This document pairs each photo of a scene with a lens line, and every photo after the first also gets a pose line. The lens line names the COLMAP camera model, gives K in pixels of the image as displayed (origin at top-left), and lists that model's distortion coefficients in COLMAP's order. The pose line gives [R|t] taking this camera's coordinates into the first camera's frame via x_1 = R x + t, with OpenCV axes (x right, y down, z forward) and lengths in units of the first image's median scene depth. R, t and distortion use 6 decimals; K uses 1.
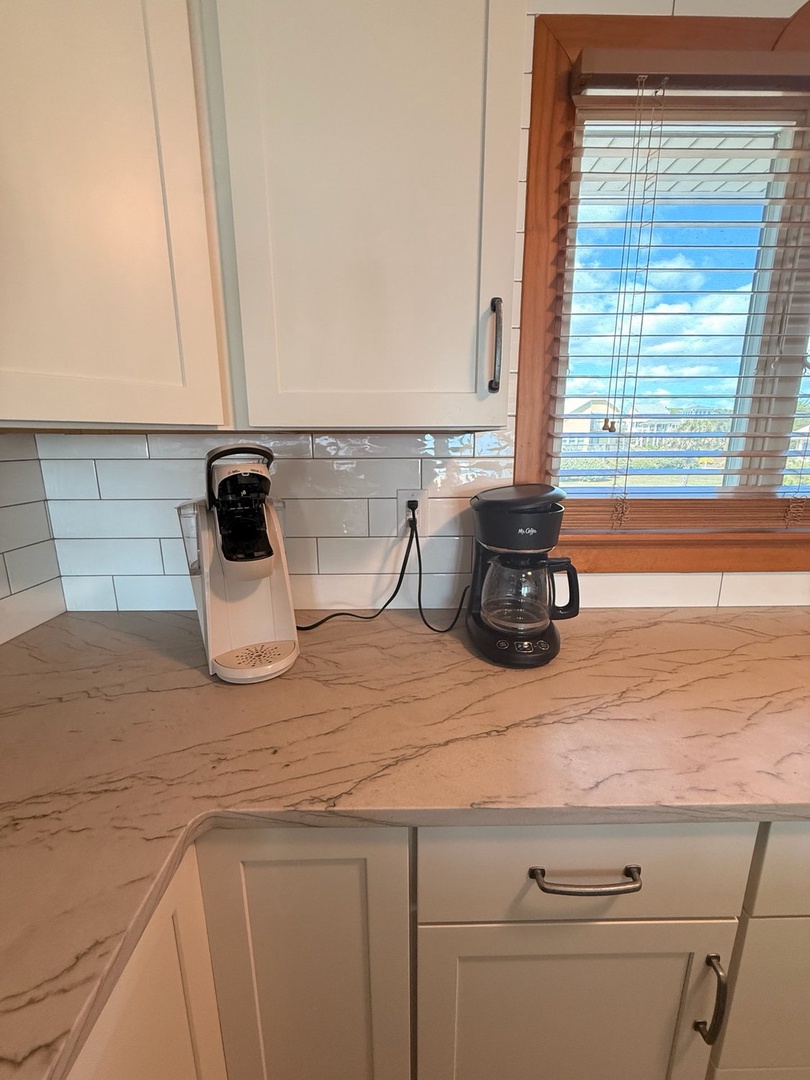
lens RADIAL K [[433.8, 0, 404.7], [0, 433.8, 542.8], [0, 0, 1]] dist [0.004467, 0.000369]
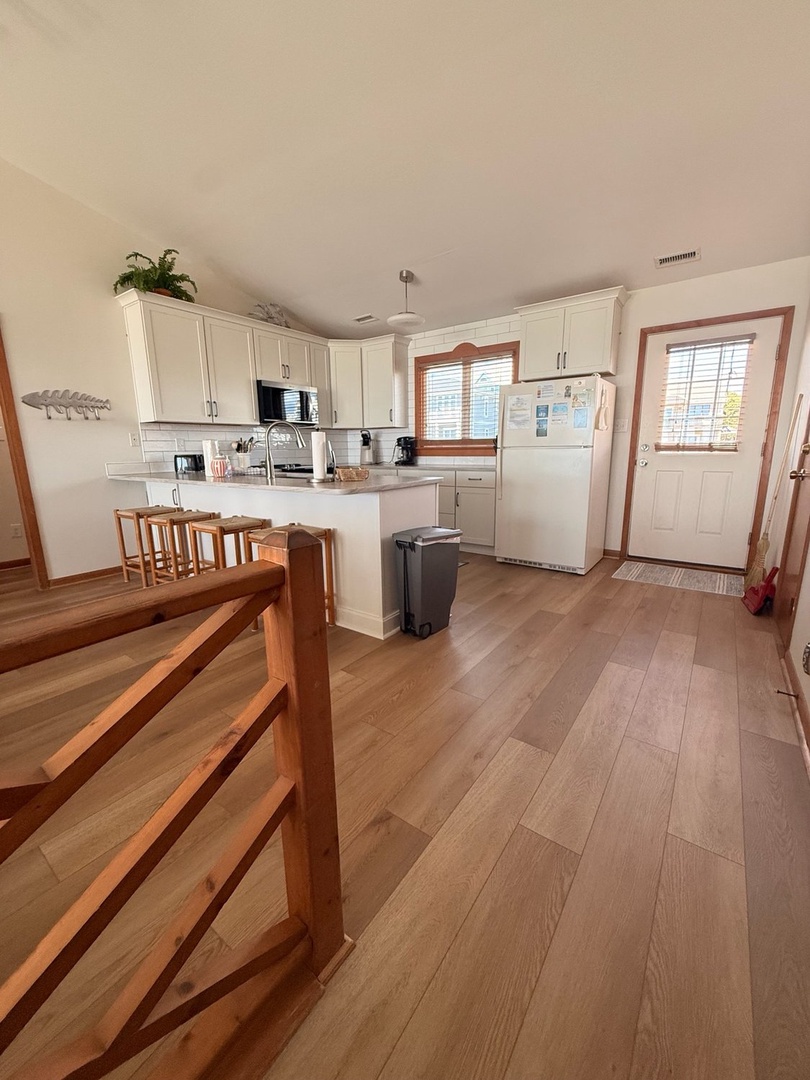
lens RADIAL K [[433.8, 0, 399.6], [0, 433.8, 538.8], [0, 0, 1]] dist [0.004467, 0.000369]
pose [[0.803857, 0.109459, -0.584665, 3.751812], [-0.111067, 0.993257, 0.033248, 1.062665], [0.584361, 0.038210, 0.810594, -3.753561]]
